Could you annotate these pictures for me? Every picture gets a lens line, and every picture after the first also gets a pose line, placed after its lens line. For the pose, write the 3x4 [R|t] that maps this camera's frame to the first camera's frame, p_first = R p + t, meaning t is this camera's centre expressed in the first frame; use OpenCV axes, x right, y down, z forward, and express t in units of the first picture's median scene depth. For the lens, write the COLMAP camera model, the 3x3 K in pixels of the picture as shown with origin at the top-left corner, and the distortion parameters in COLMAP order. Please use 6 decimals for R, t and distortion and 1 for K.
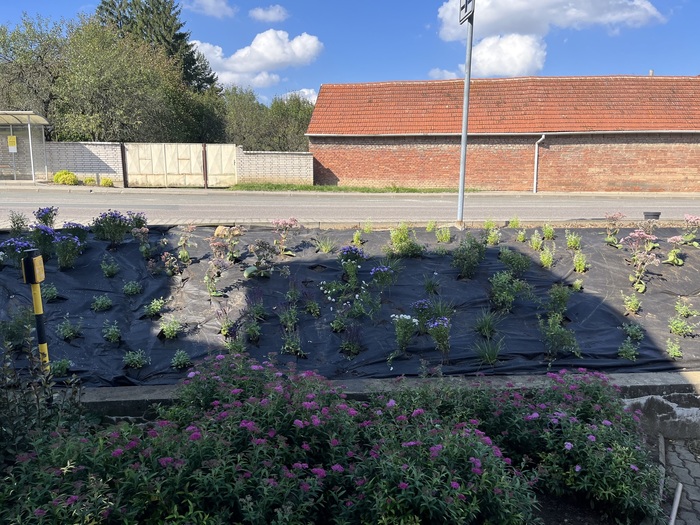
lens RADIAL K [[529.2, 0, 356.9], [0, 529.2, 265.2], [0, 0, 1]] dist [0.070380, -0.105191]
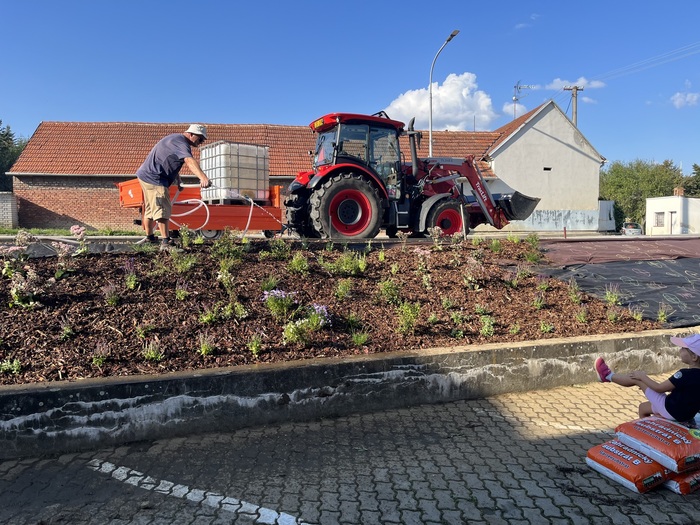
lens RADIAL K [[529.2, 0, 356.9], [0, 529.2, 265.2], [0, 0, 1]] dist [0.070380, -0.105191]
pose [[0.960772, -0.027738, 0.275950, 0.228032], [0.055230, 0.994193, -0.092359, 0.022454], [-0.271786, 0.103977, 0.956724, 0.004203]]
